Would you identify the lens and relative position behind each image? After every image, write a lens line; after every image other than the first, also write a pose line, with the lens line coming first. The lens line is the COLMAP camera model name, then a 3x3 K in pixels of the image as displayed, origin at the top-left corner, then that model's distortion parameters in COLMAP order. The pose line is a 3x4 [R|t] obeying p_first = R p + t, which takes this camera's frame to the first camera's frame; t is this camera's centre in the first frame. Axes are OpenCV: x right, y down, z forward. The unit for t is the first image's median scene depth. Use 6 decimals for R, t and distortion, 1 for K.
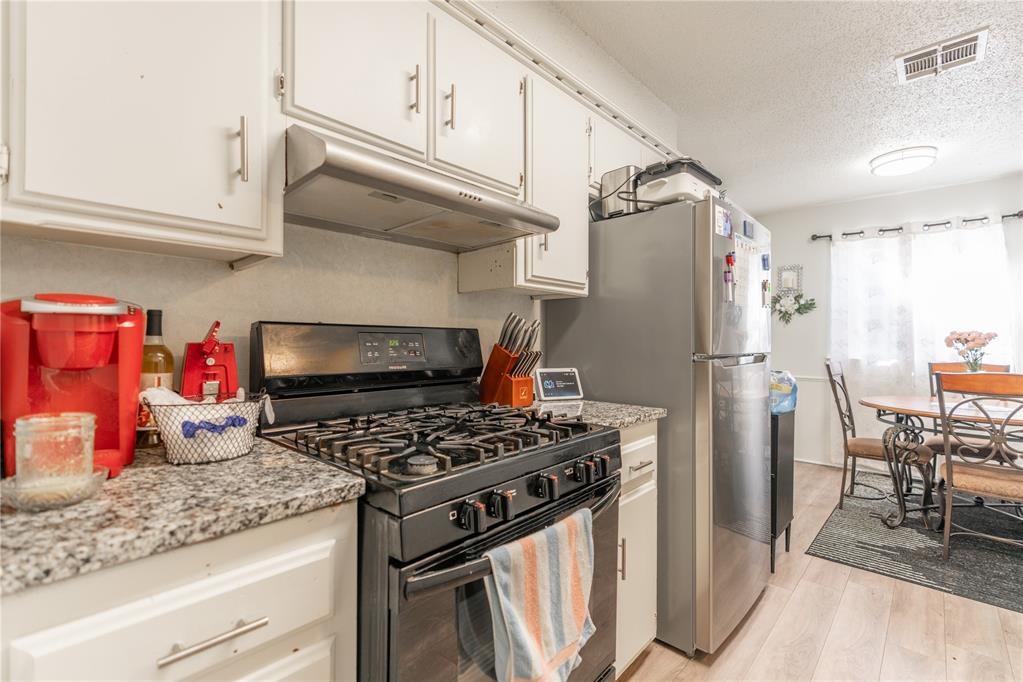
lens RADIAL K [[464.7, 0, 516.7], [0, 464.7, 336.1], [0, 0, 1]] dist [-0.004772, 0.002841]
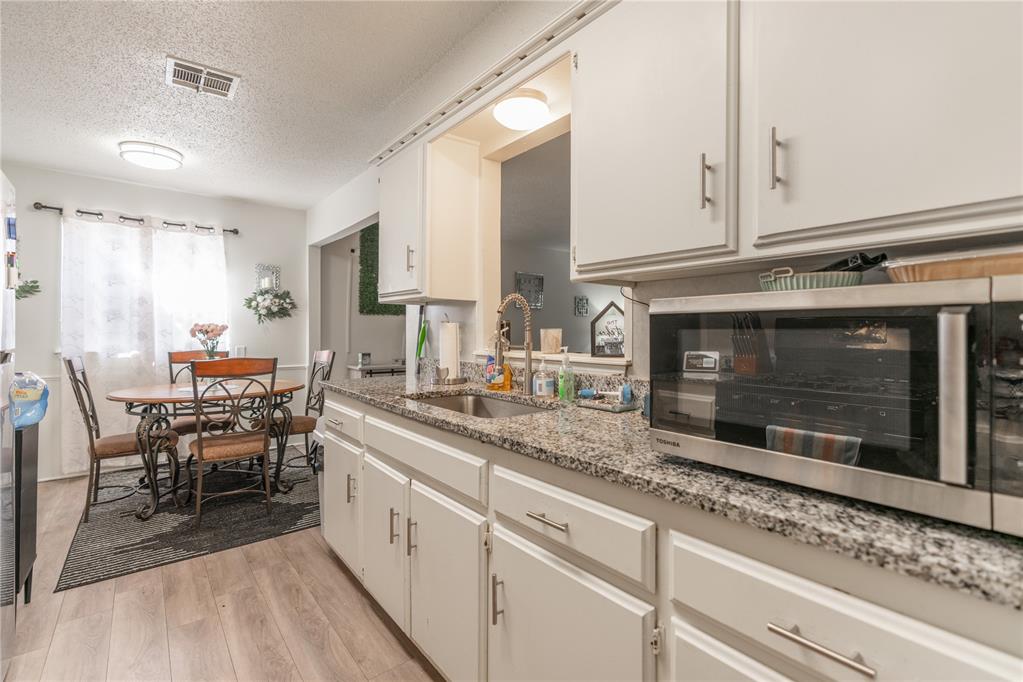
lens RADIAL K [[464.7, 0, 512.4], [0, 464.7, 328.1], [0, 0, 1]] dist [-0.004772, 0.002841]
pose [[0.155107, 0.002918, 0.987893, -0.074882], [-0.007346, 0.999971, -0.001800, -0.004012], [-0.987870, -0.006978, 0.155124, 0.087709]]
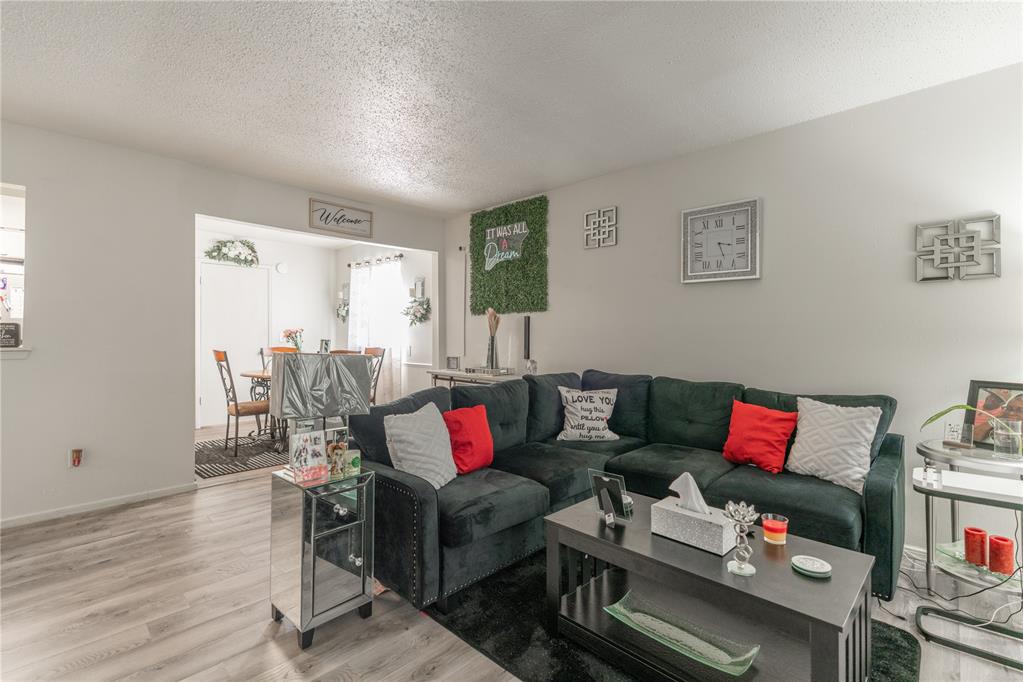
lens RADIAL K [[464.7, 0, 510.3], [0, 464.7, 335.9], [0, 0, 1]] dist [-0.004772, 0.002841]
pose [[0.999553, -0.000272, -0.029897, 2.422529], [0.000390, 0.999992, 0.003960, 0.017382], [0.029896, -0.003970, 0.999545, -0.972709]]
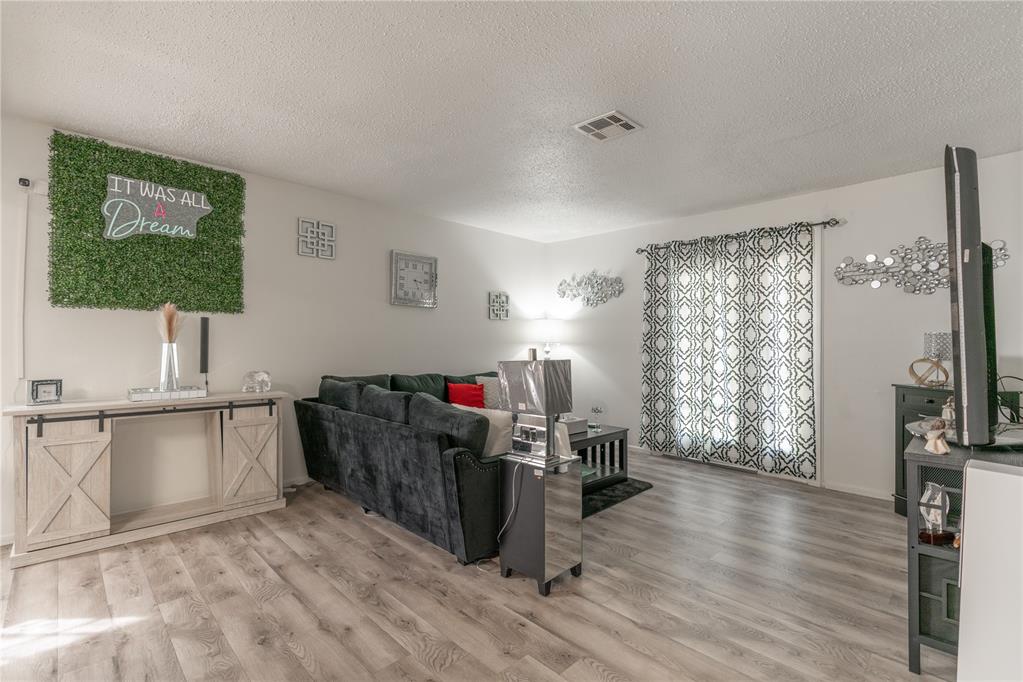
lens RADIAL K [[464.7, 0, 514.5], [0, 464.7, 344.4], [0, 0, 1]] dist [-0.004772, 0.002841]
pose [[0.052038, -0.003390, 0.998639, 0.967743], [-0.008351, 0.999958, 0.003830, 0.016117], [-0.998610, -0.008539, 0.052007, -0.094246]]
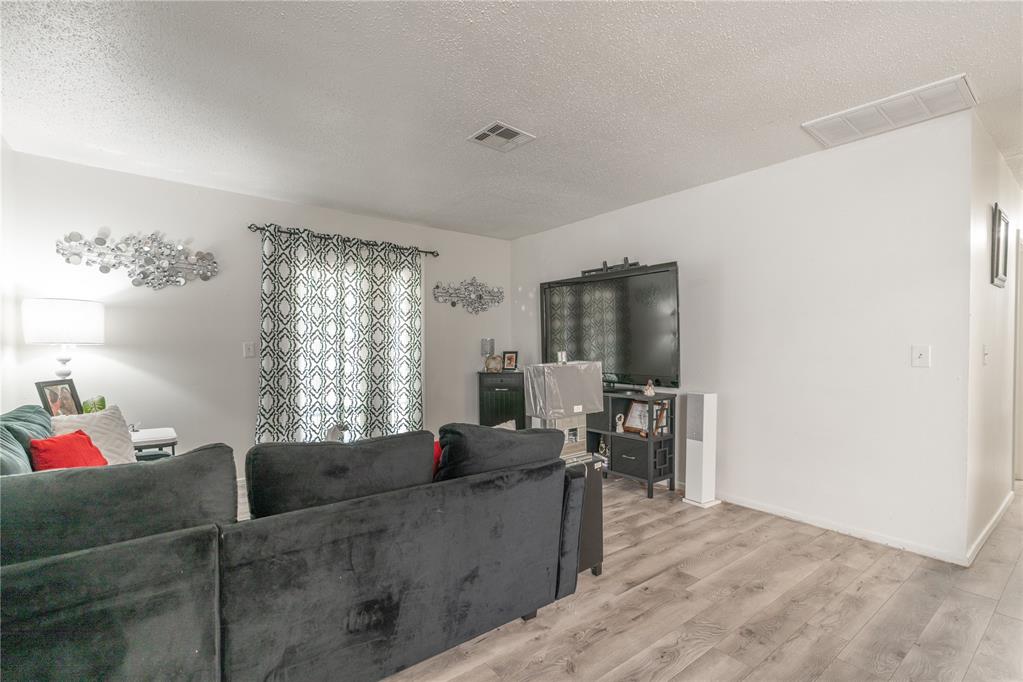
lens RADIAL K [[464.7, 0, 509.9], [0, 464.7, 354.6], [0, 0, 1]] dist [-0.004772, 0.002841]
pose [[-0.984562, -0.007919, 0.174856, 1.968866], [-0.005528, 0.999885, 0.014157, 0.020965], [-0.174948, 0.012971, -0.984492, 0.991030]]
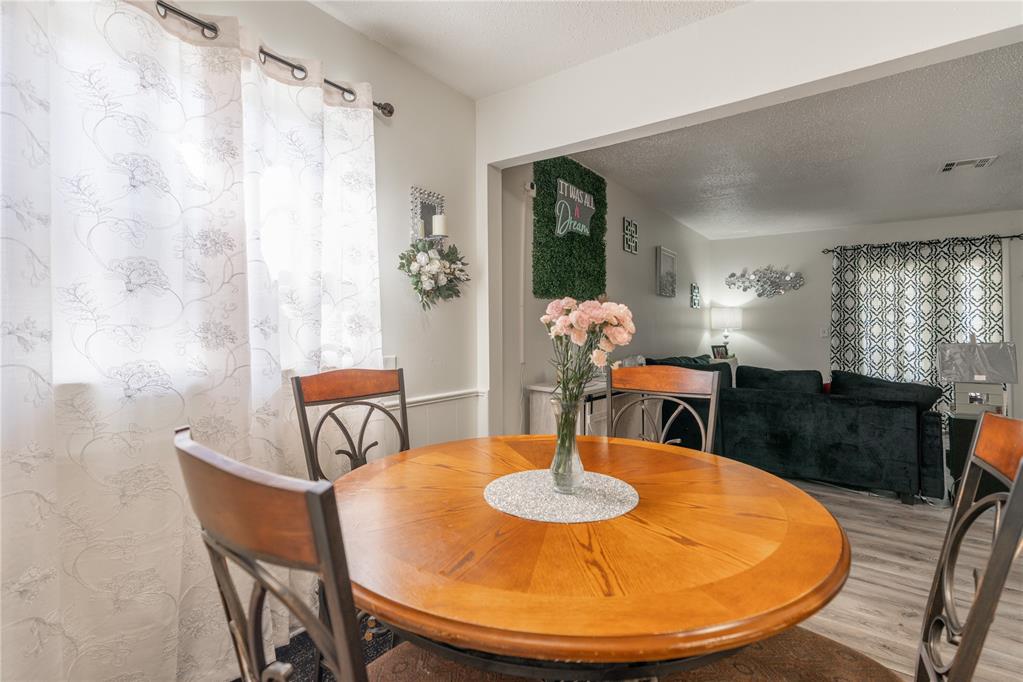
lens RADIAL K [[464.7, 0, 519.9], [0, 464.7, 321.1], [0, 0, 1]] dist [-0.004772, 0.002841]
pose [[-0.099094, 0.012114, 0.995004, 0.776171], [-0.008913, 0.999875, -0.013061, 0.019071], [-0.995038, -0.010162, -0.098973, 1.422008]]
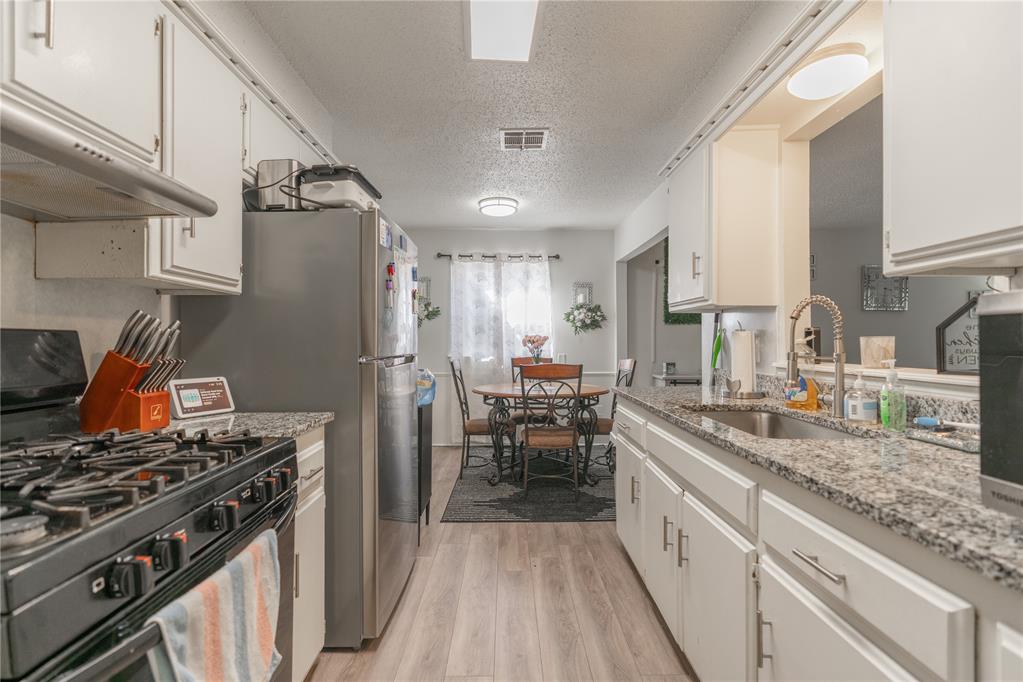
lens RADIAL K [[464.7, 0, 510.7], [0, 464.7, 335.2], [0, 0, 1]] dist [-0.004772, 0.002841]
pose [[0.734502, 0.003742, 0.678596, -0.062418], [0.000159, 0.999984, -0.005687, -0.003060], [-0.678606, 0.004285, 0.734490, 0.004141]]
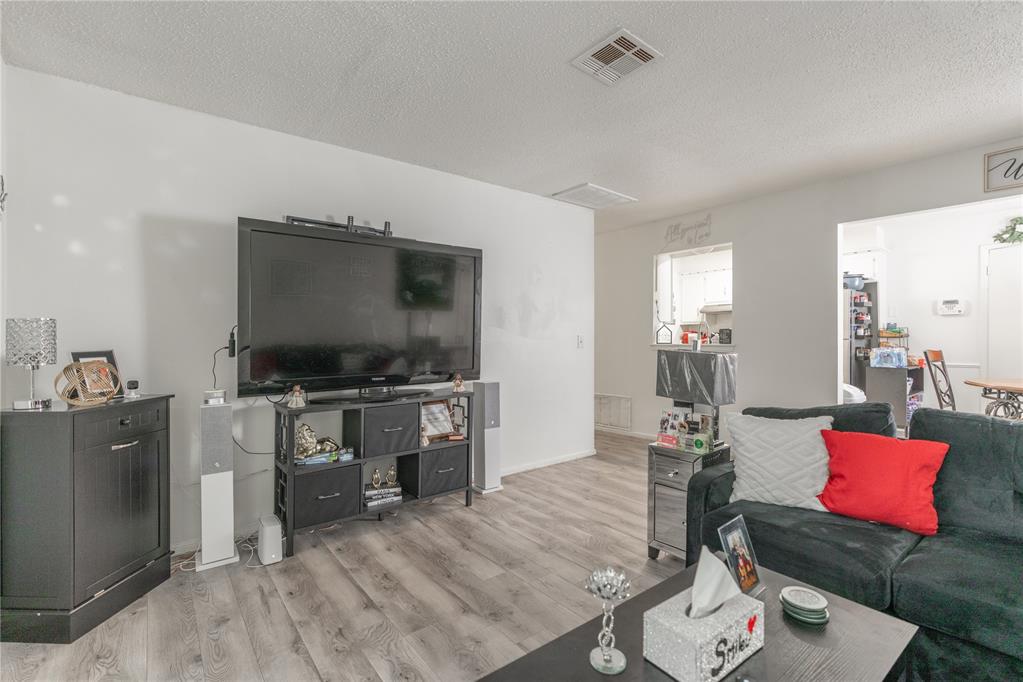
lens RADIAL K [[464.7, 0, 512.6], [0, 464.7, 333.1], [0, 0, 1]] dist [-0.004772, 0.002841]
pose [[-0.162430, -0.009895, -0.986670, 3.205641], [0.010683, 0.999873, -0.011786, 0.020782], [0.986662, -0.012455, -0.162304, -0.330832]]
